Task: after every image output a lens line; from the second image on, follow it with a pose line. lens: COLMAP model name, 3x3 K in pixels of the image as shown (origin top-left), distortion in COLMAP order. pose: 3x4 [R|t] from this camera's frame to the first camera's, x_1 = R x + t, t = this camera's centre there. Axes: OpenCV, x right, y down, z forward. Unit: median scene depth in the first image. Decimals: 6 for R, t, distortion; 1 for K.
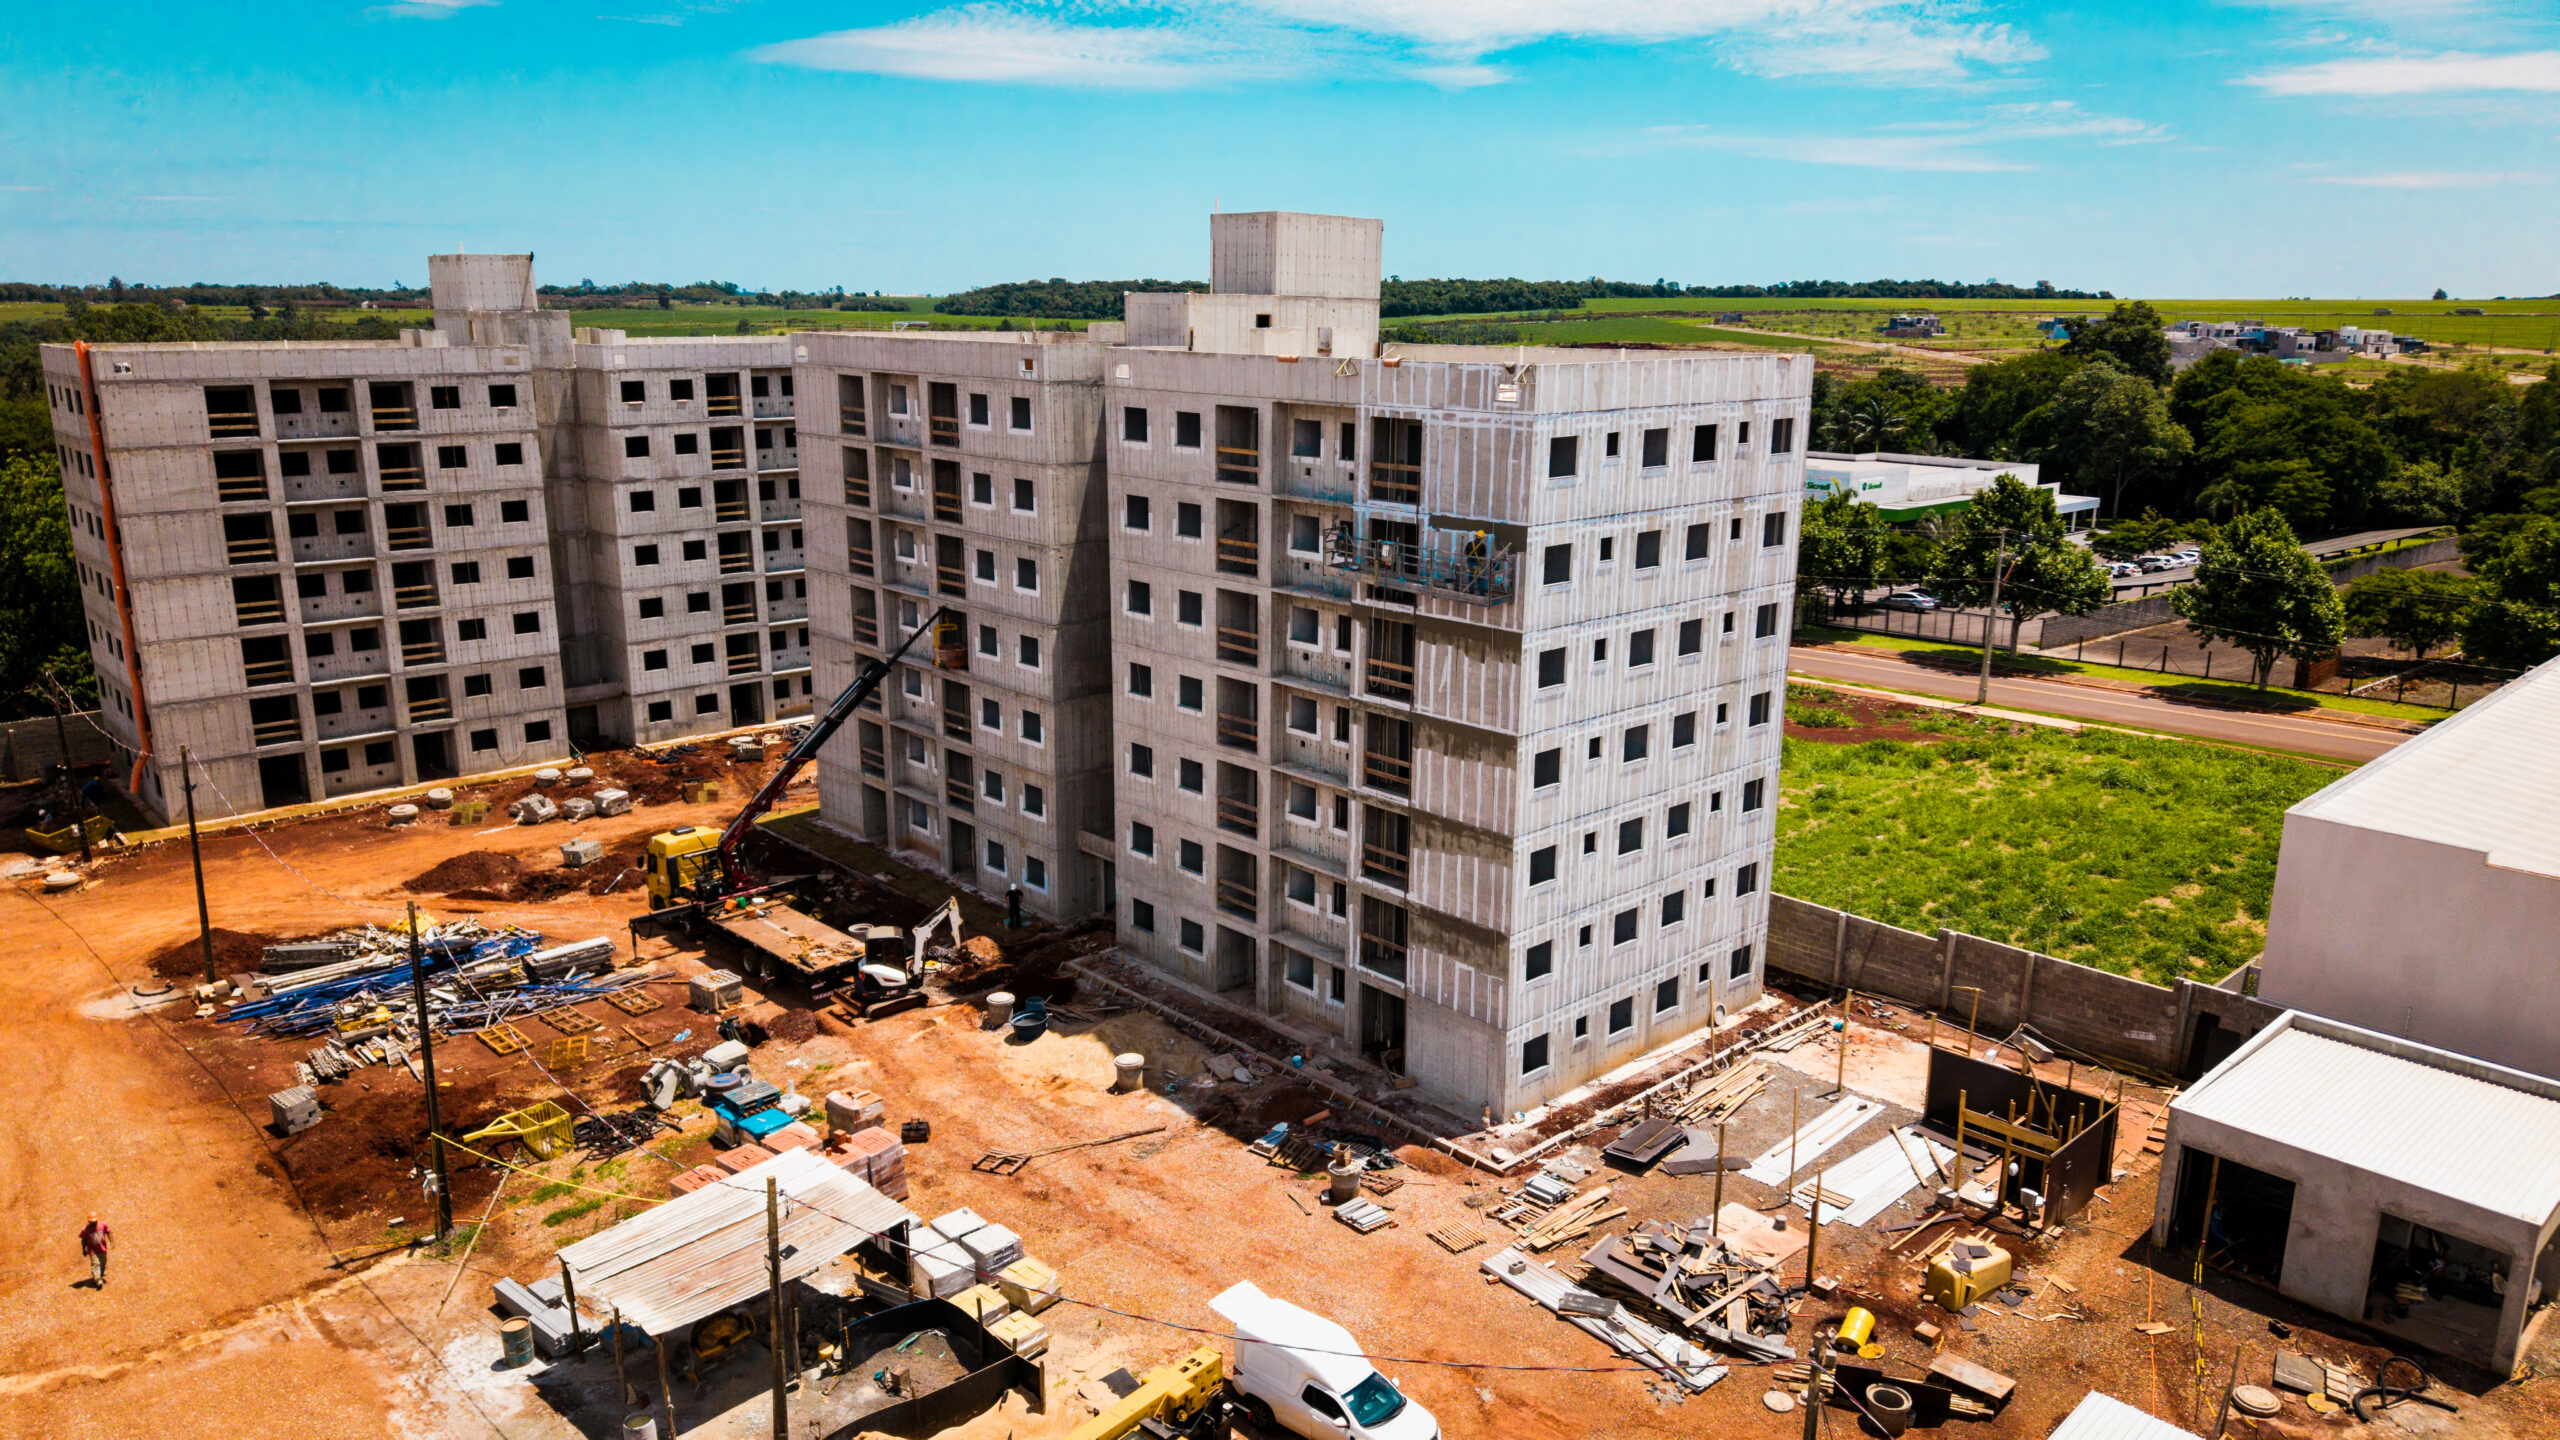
lens RADIAL K [[1697.1, 0, 1321.9], [0, 1697.1, 719.8], [0, 0, 1]] dist [0.002647, -0.003995]
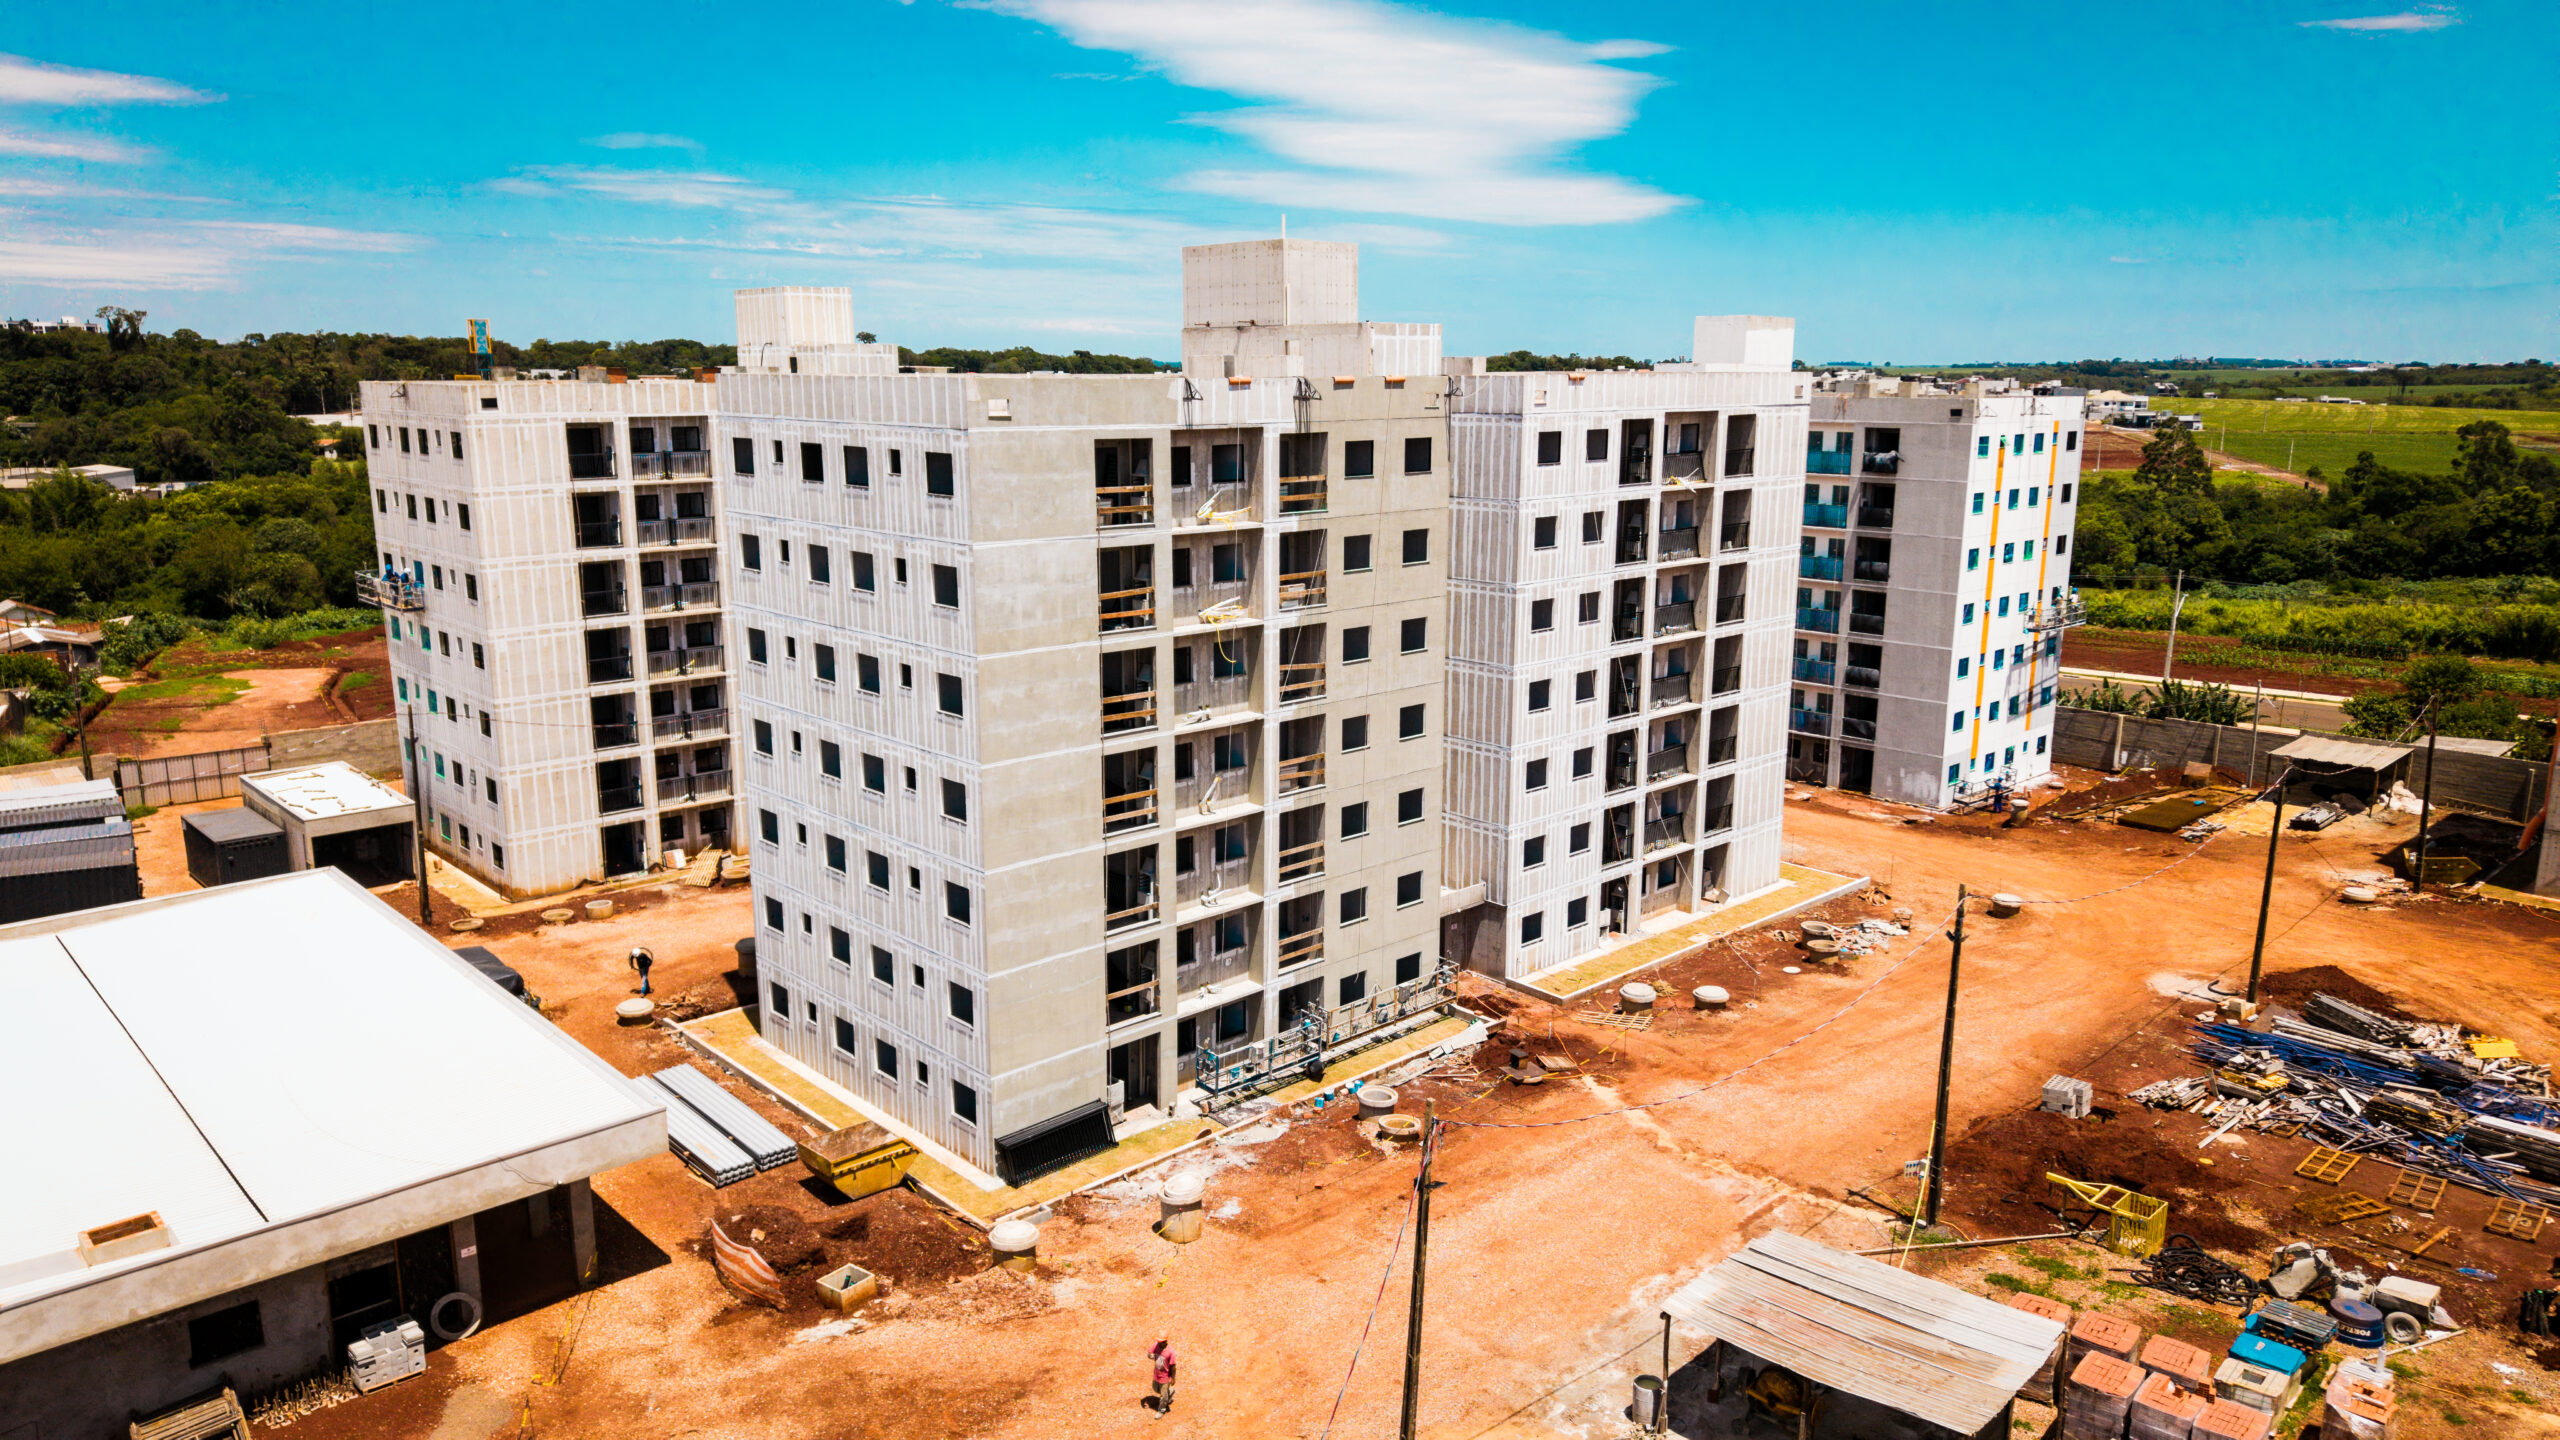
lens RADIAL K [[1697.1, 0, 1273.6], [0, 1697.1, 718.1], [0, 0, 1]] dist [0.002647, -0.003995]
pose [[-0.023450, 0.196383, -0.980247, 0.296862], [-0.241854, 0.950277, 0.196164, -0.057977], [0.970029, 0.241676, 0.025212, 0.401631]]
